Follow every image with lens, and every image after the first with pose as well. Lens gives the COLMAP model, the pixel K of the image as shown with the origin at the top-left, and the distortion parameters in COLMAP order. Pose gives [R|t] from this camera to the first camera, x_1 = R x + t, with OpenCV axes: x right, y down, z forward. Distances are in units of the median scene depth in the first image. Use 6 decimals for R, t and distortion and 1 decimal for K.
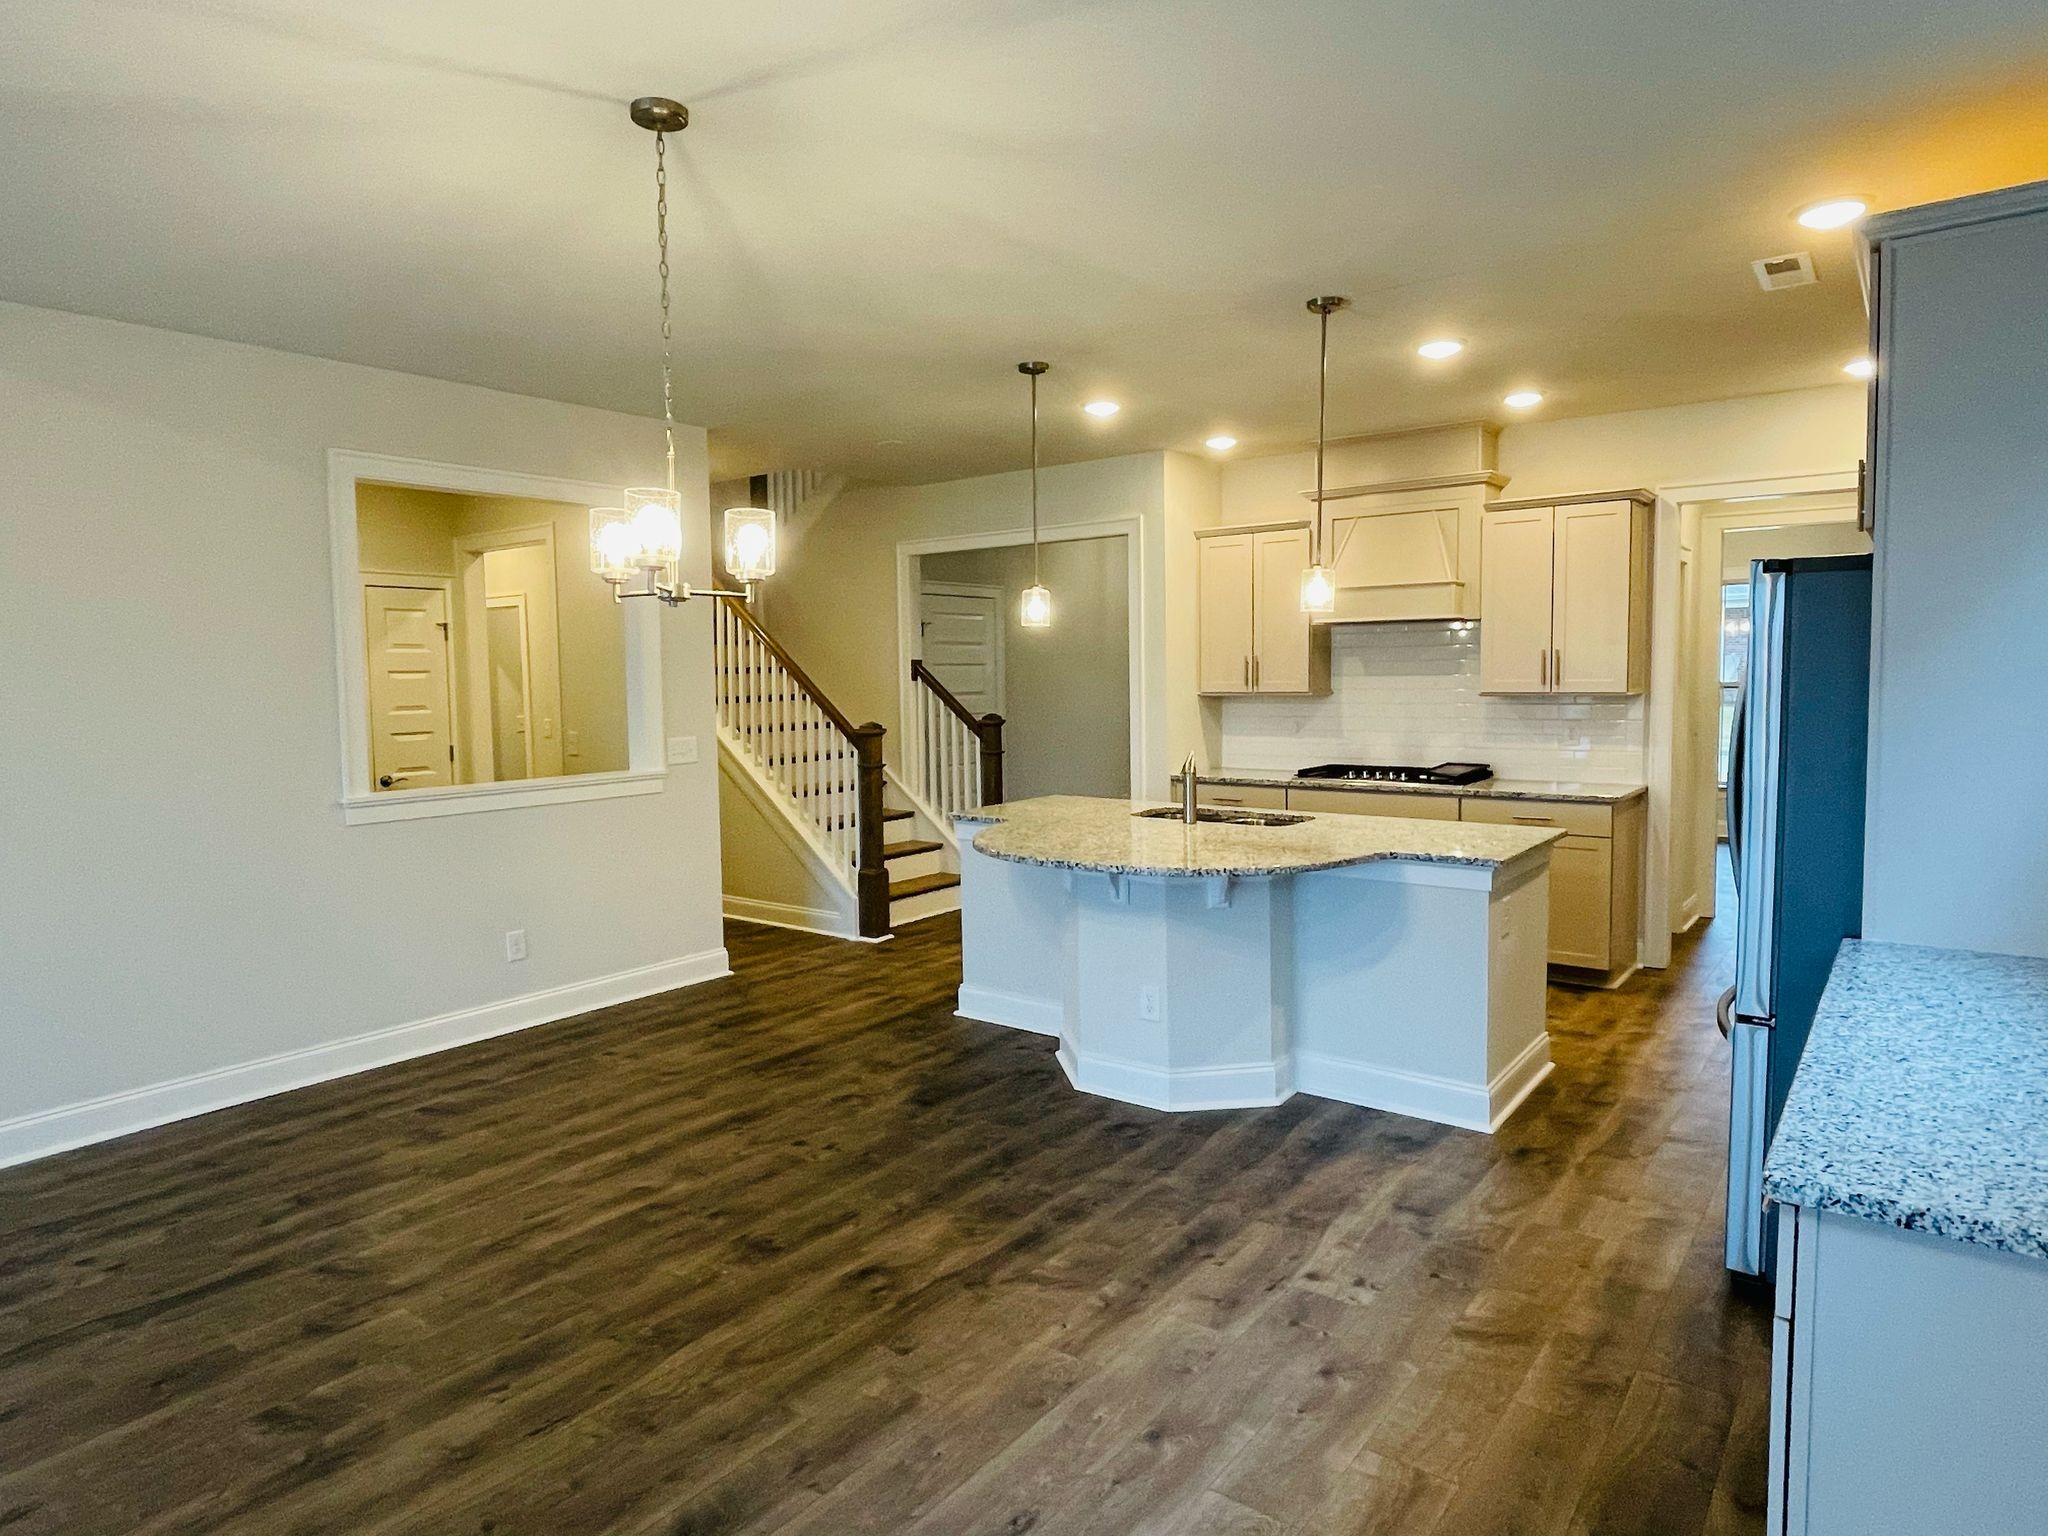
lens RADIAL K [[1198.6, 0, 1026.4], [0, 1198.6, 769.5], [0, 0, 1]] dist [-0.015551, 0.009791]
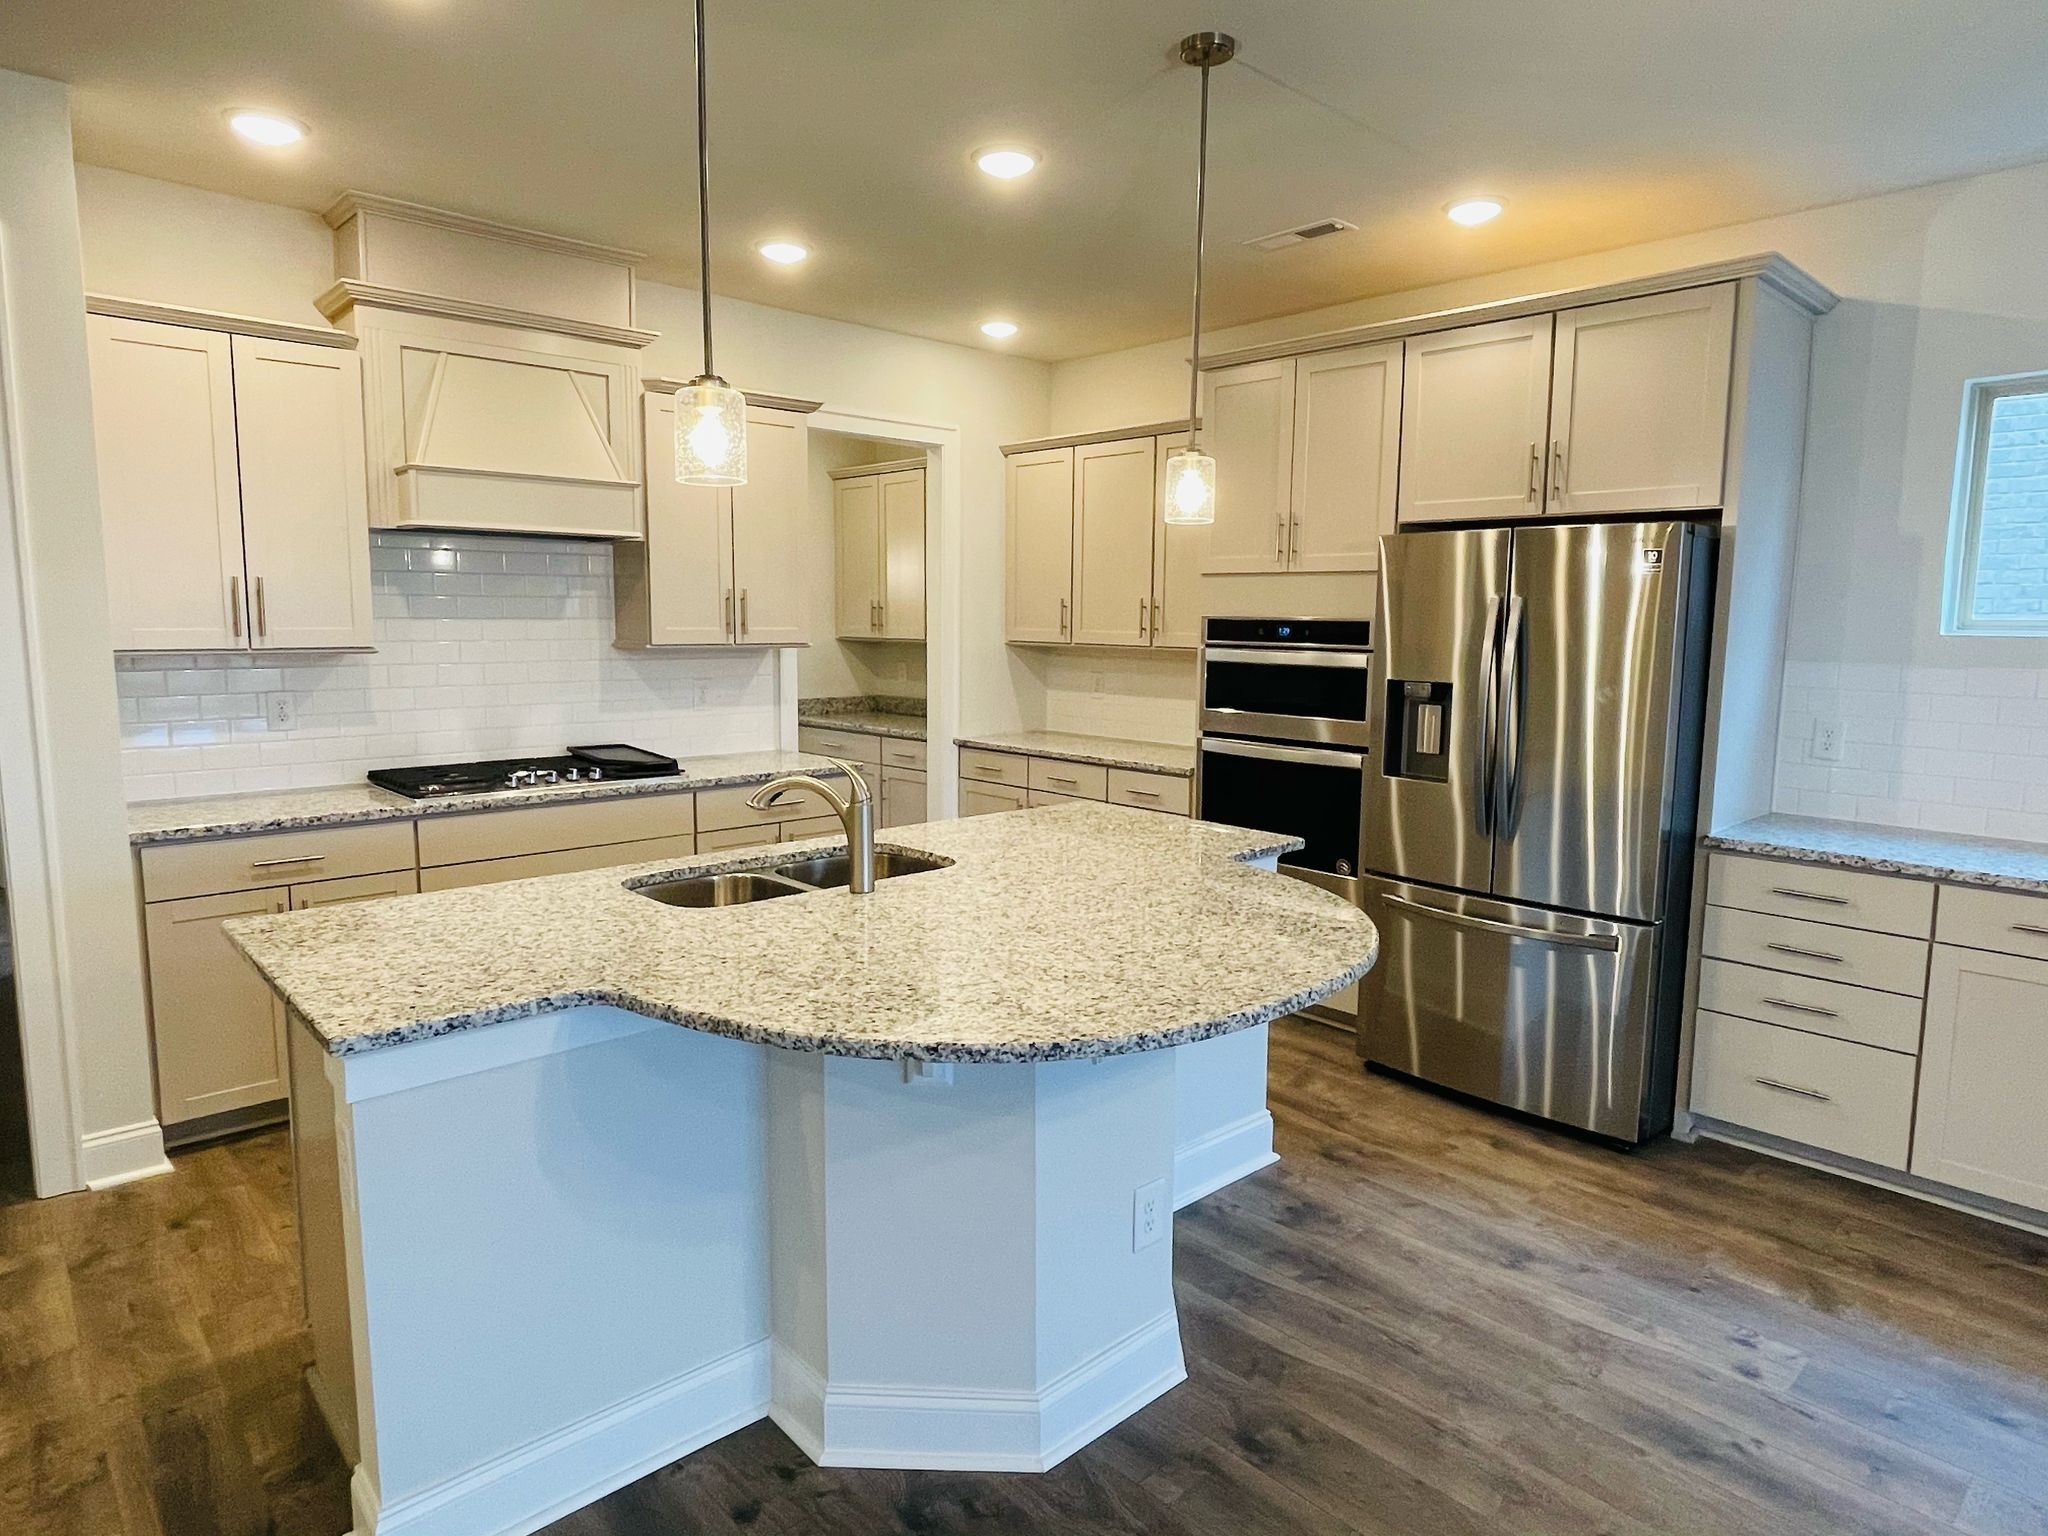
lens RADIAL K [[1198.6, 0, 1022.5], [0, 1198.6, 766.9], [0, 0, 1]] dist [-0.015551, 0.009791]
pose [[0.174844, -0.106804, 0.978786, -0.409750], [0.068335, 0.993018, 0.096150, -0.063409], [-0.982222, 0.050074, 0.180922, 0.918666]]
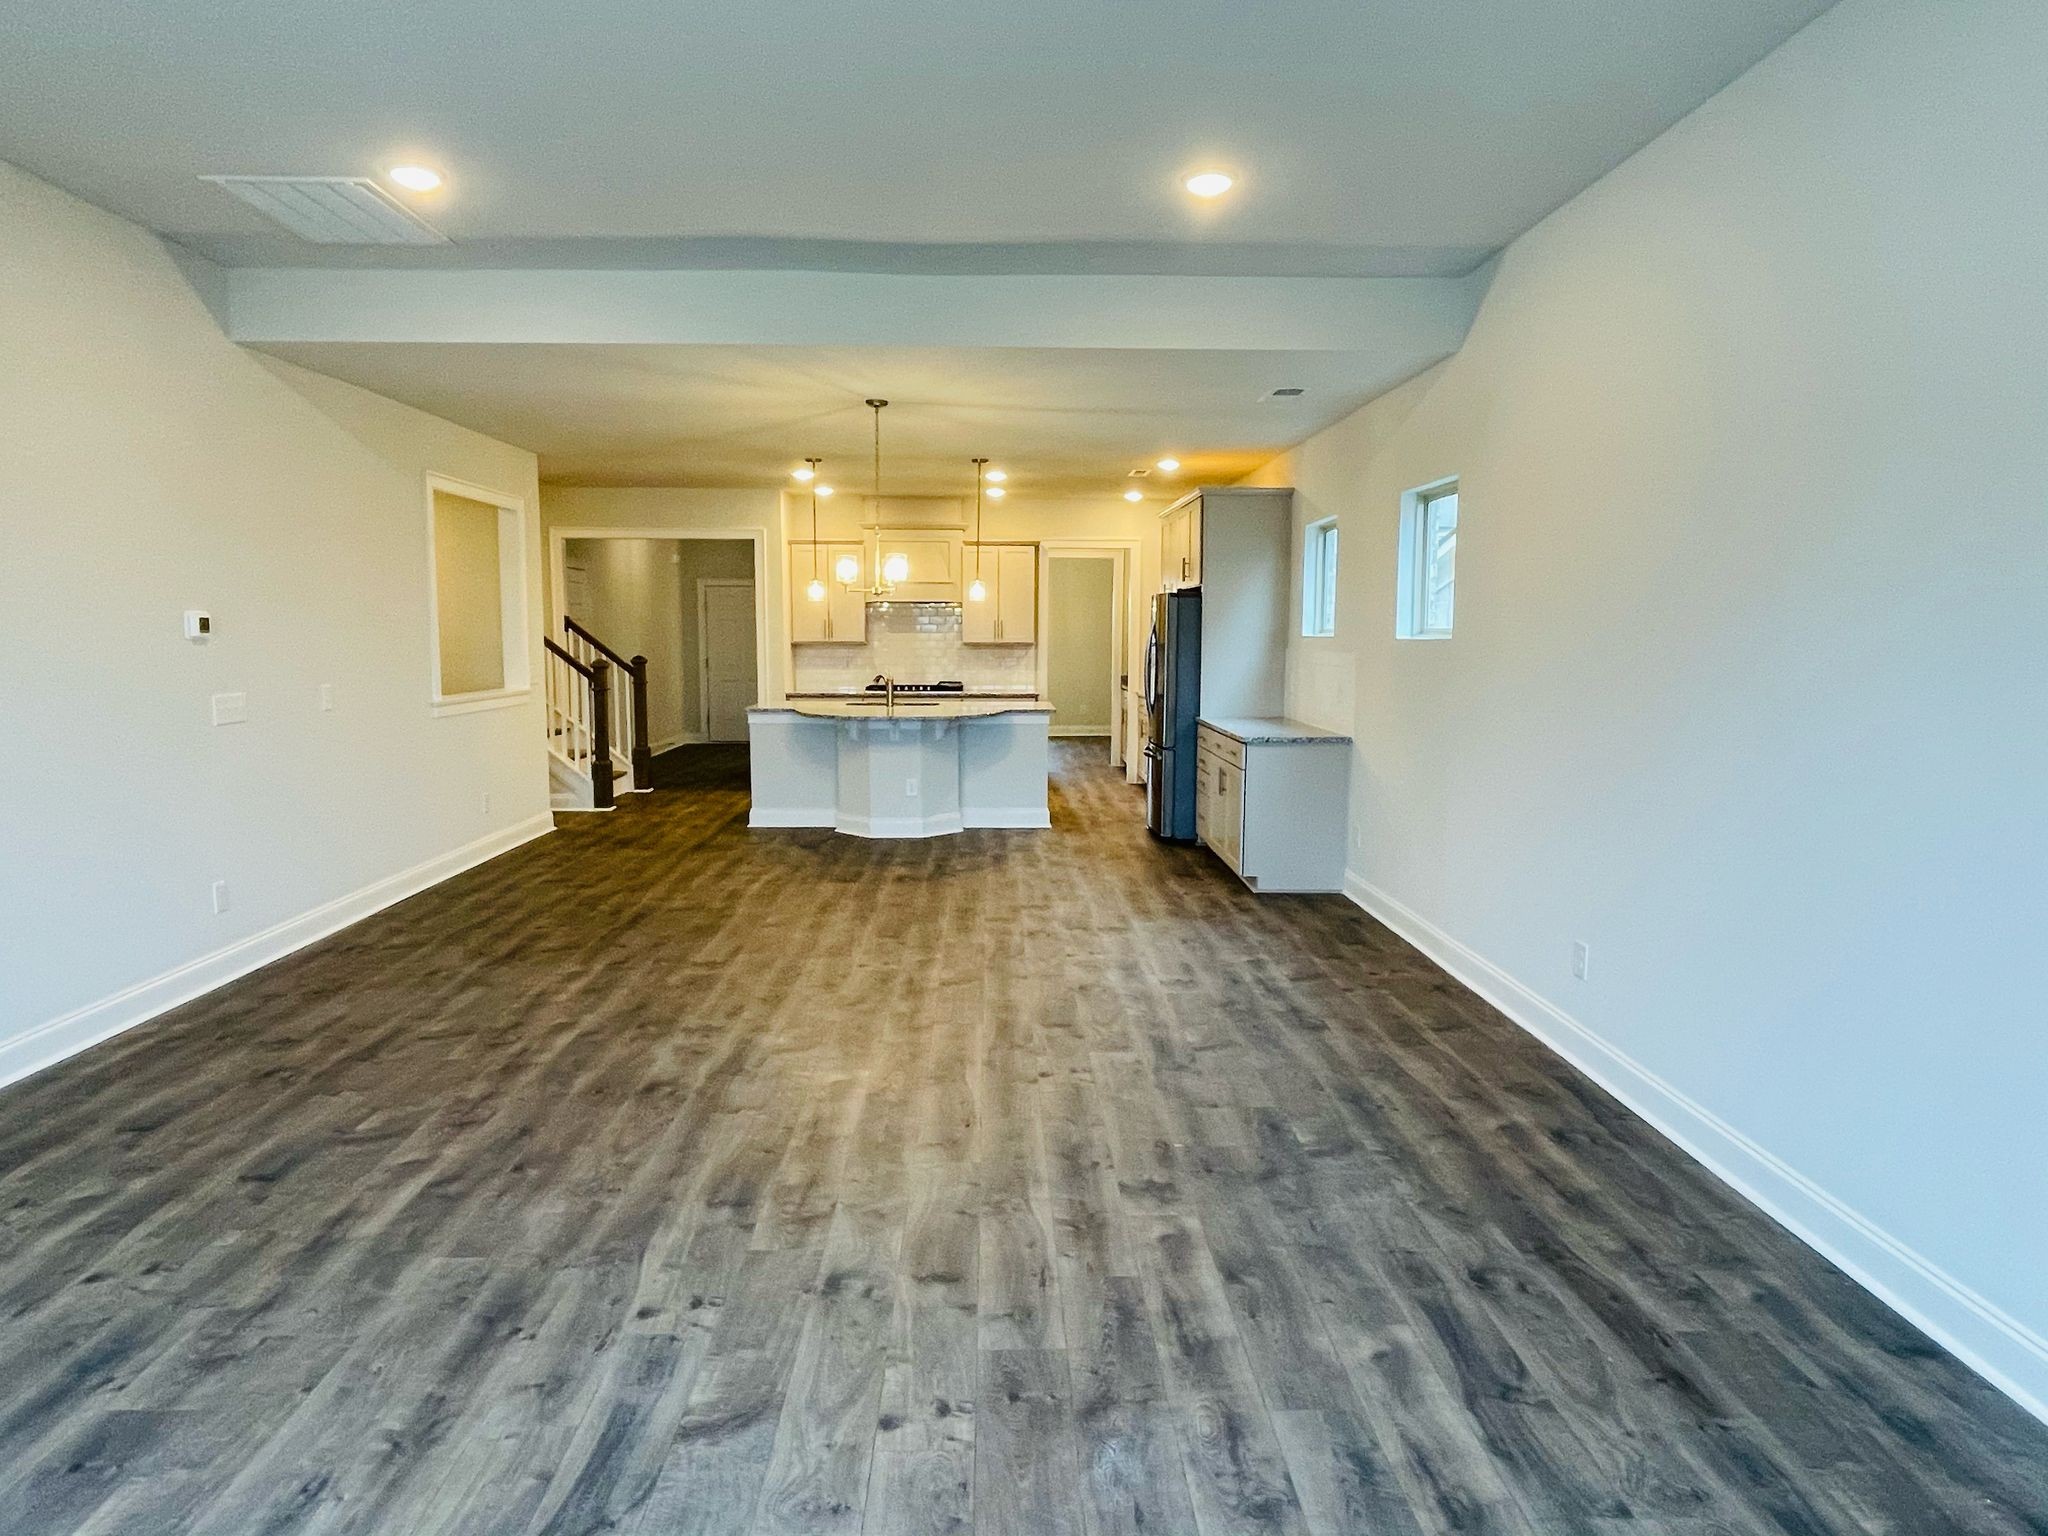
lens RADIAL K [[1198.6, 0, 1018.1], [0, 1198.6, 762.3], [0, 0, 1]] dist [-0.015551, 0.009791]
pose [[0.771882, -0.051250, 0.633697, -1.046494], [0.037047, 0.998678, 0.035642, 0.083215], [-0.634686, -0.004034, 0.772760, -0.698256]]
